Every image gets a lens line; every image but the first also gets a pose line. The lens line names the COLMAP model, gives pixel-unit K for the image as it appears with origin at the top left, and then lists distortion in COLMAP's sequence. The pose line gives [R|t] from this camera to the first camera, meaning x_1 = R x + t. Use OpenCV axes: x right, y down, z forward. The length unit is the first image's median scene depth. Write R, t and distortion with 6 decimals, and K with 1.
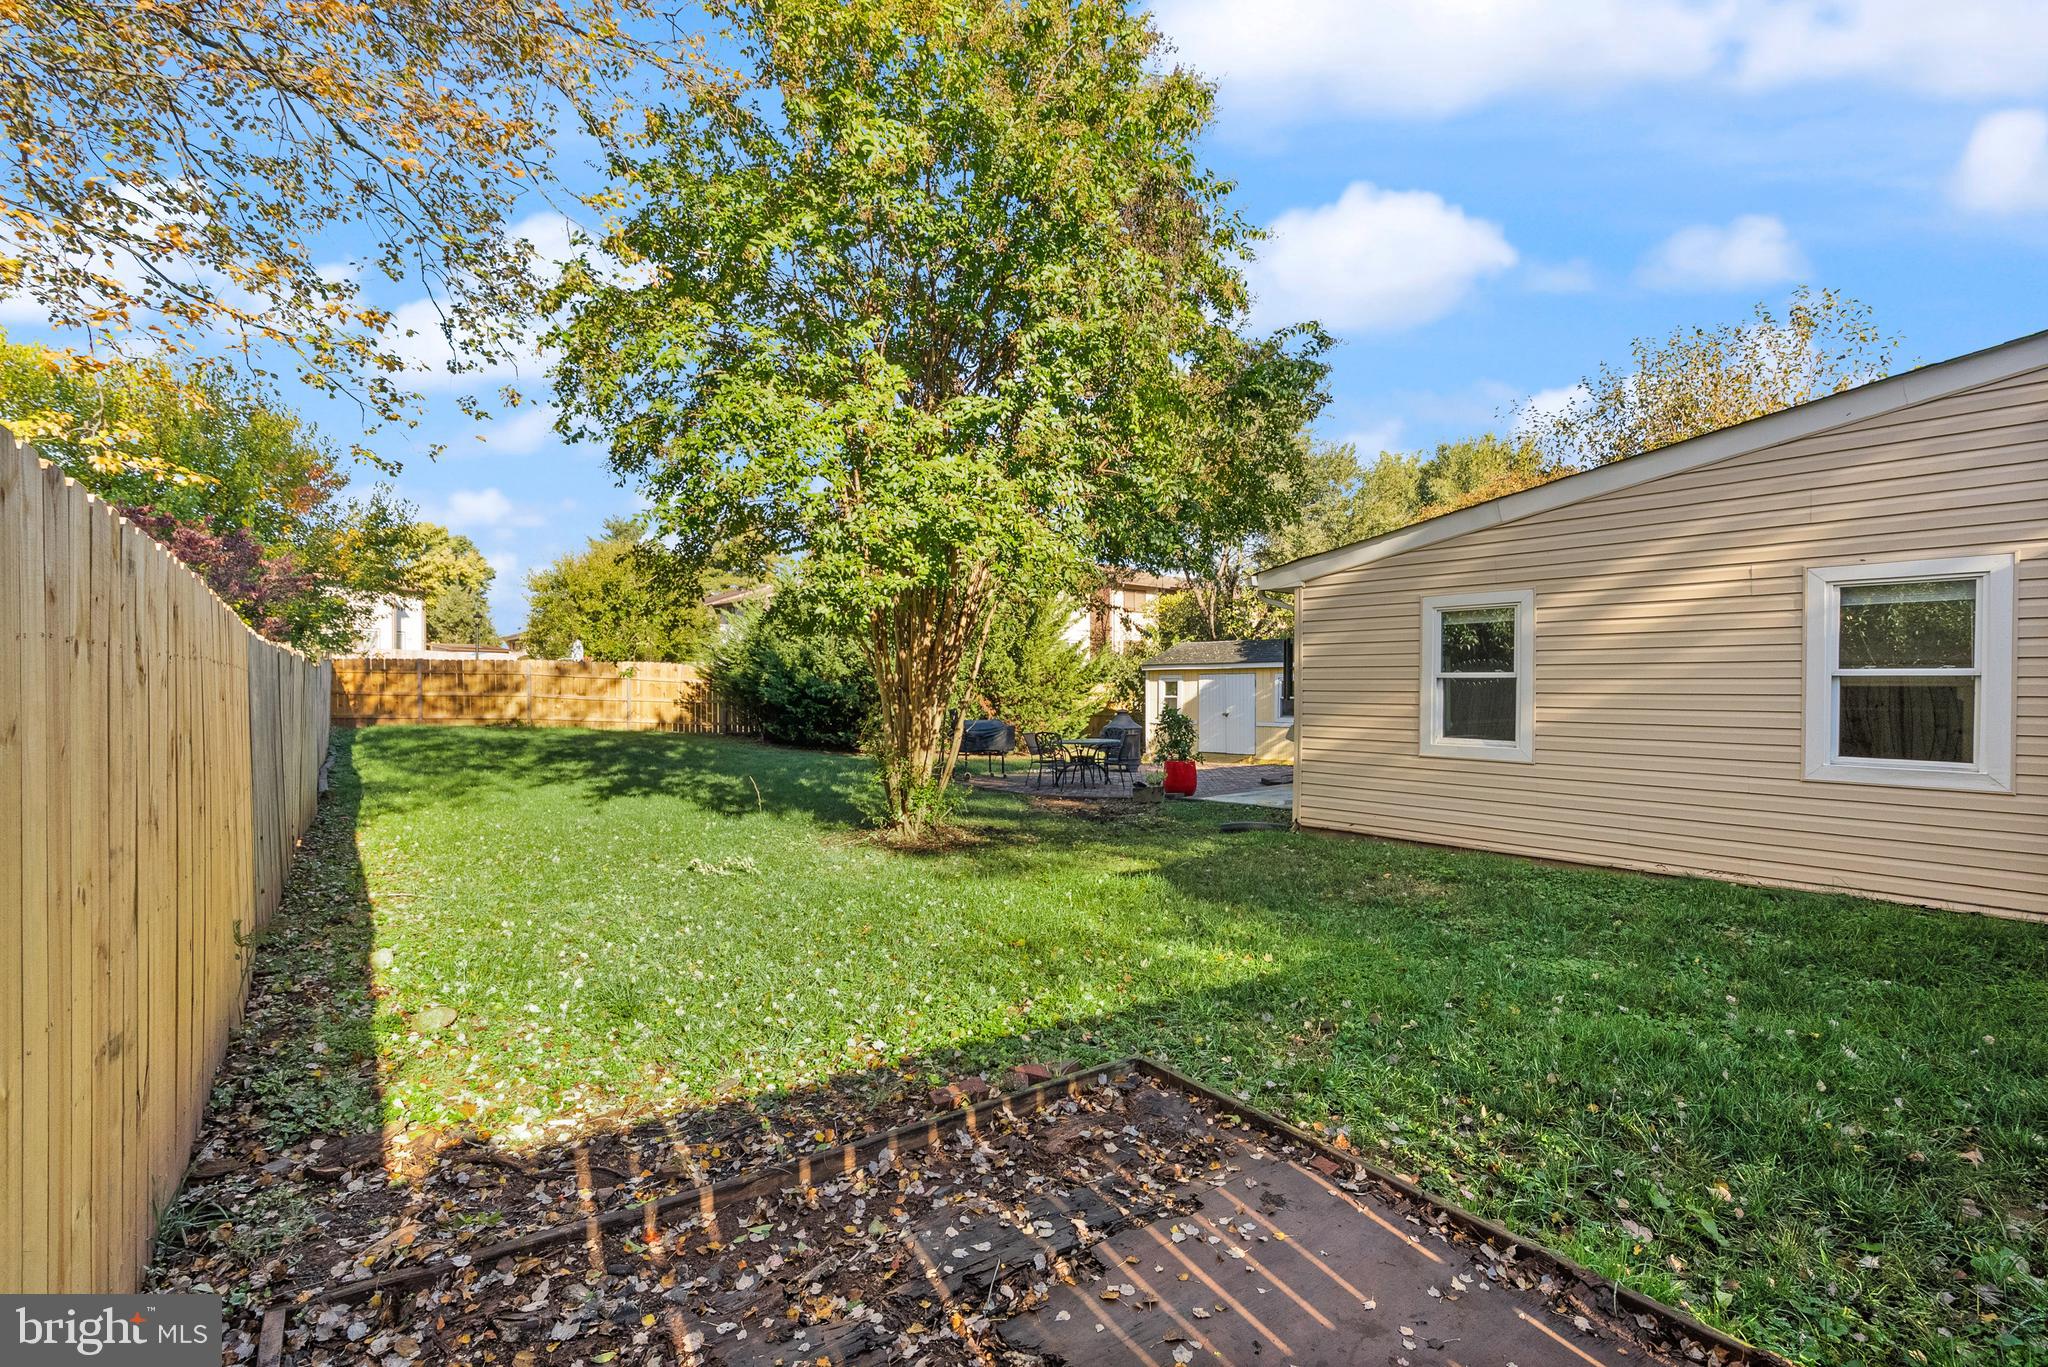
lens RADIAL K [[941.9, 0, 1028.9], [0, 941.9, 686.0], [0, 0, 1]] dist [0.005068, 0.001163]
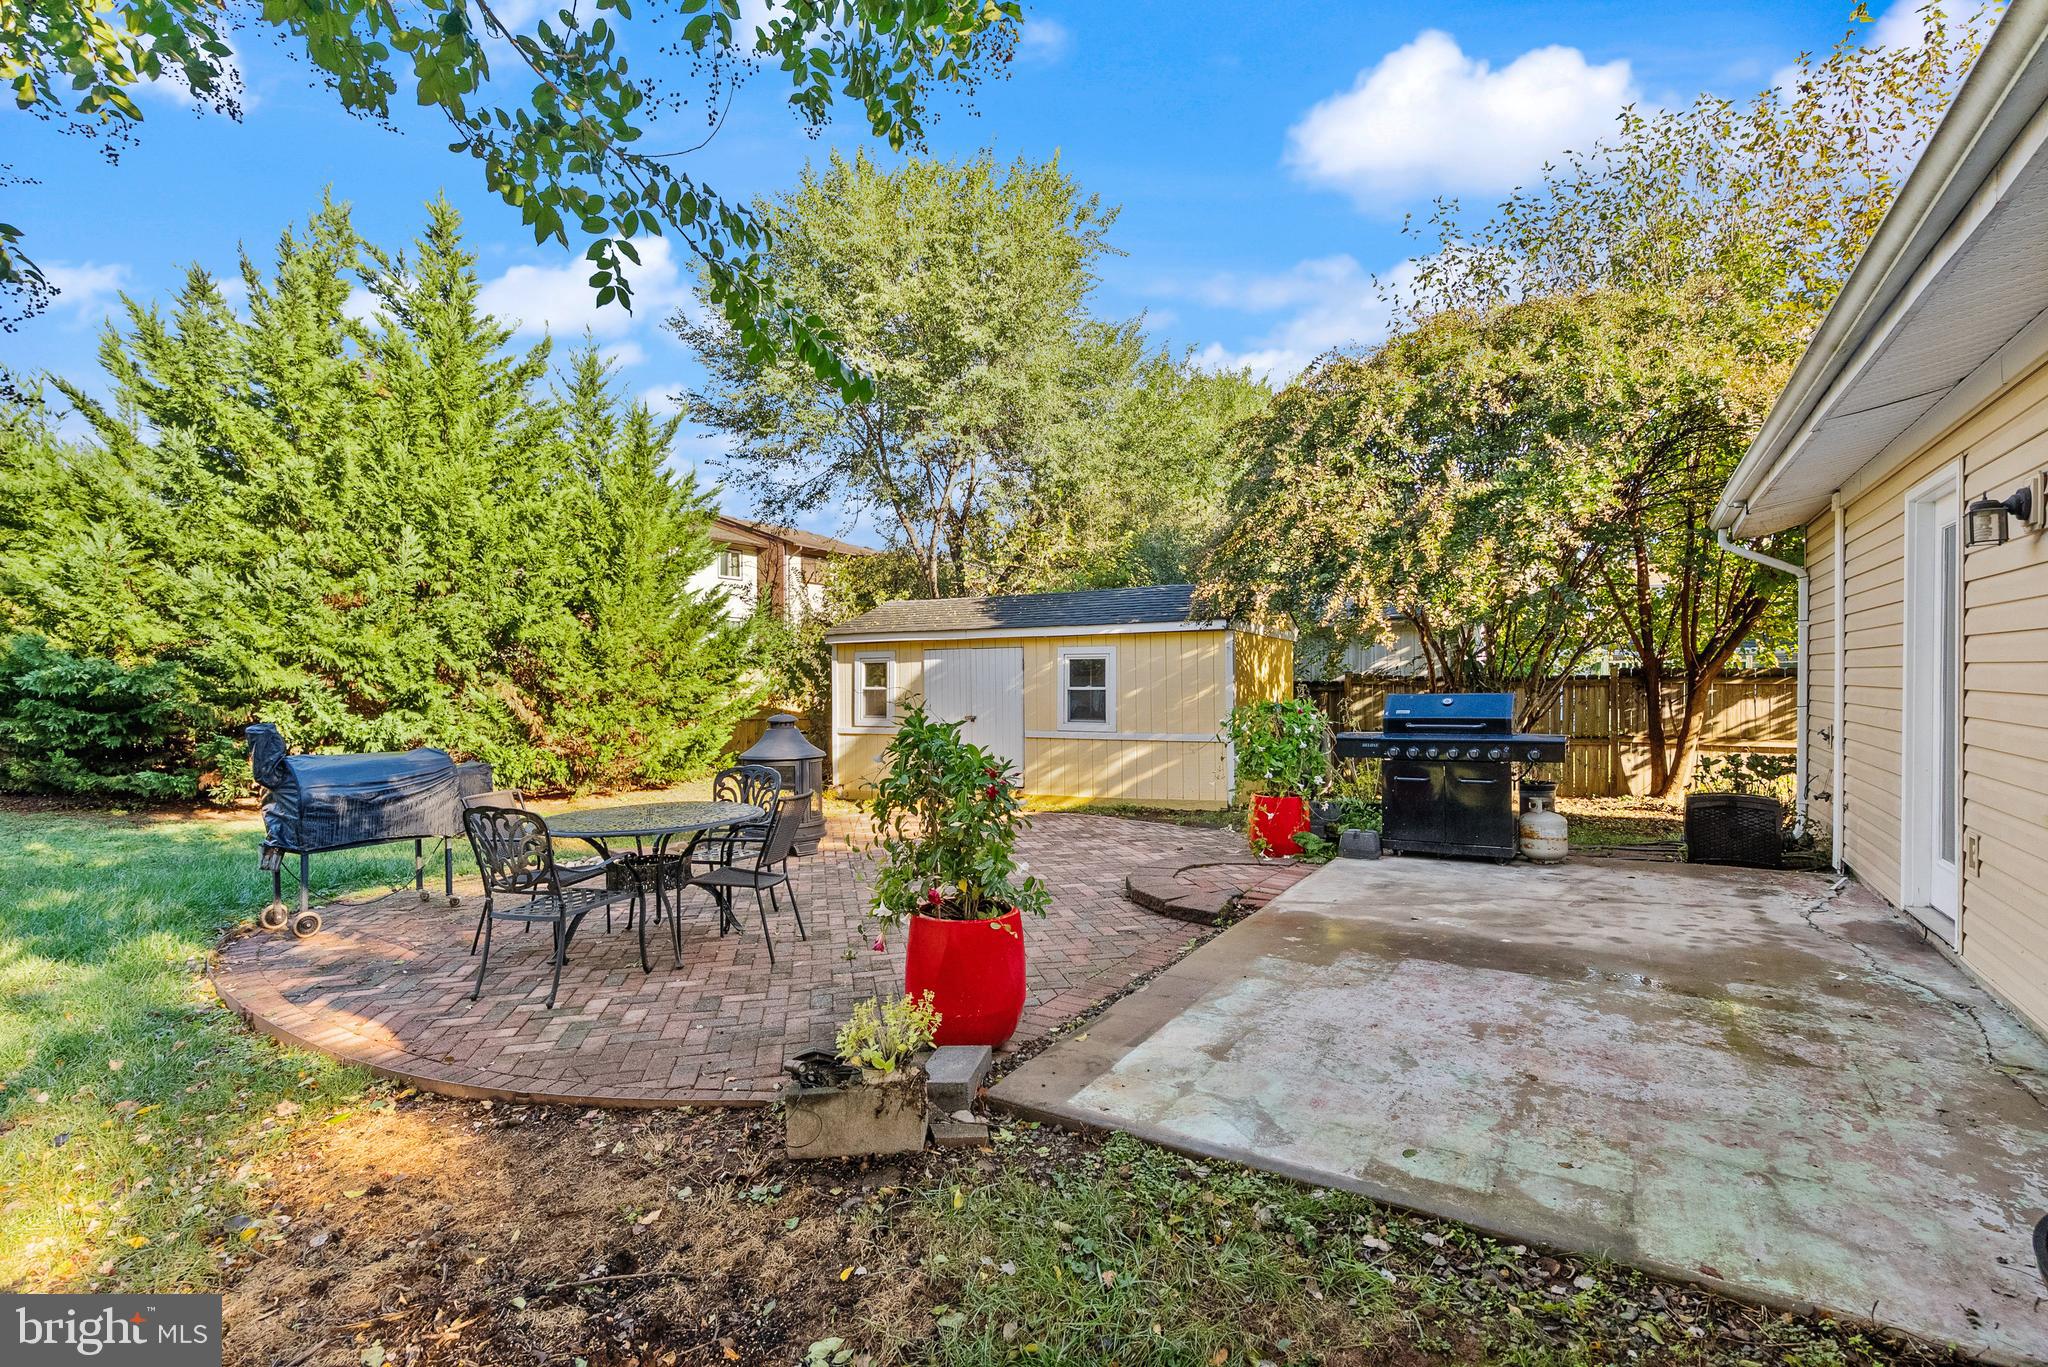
lens RADIAL K [[941.9, 0, 1023.2], [0, 941.9, 678.3], [0, 0, 1]] dist [0.005068, 0.001163]
pose [[0.947331, -0.005978, 0.320200, 0.046629], [0.006413, 0.999979, -0.000306, 0.005632], [-0.320192, 0.002343, 0.947350, 0.388617]]
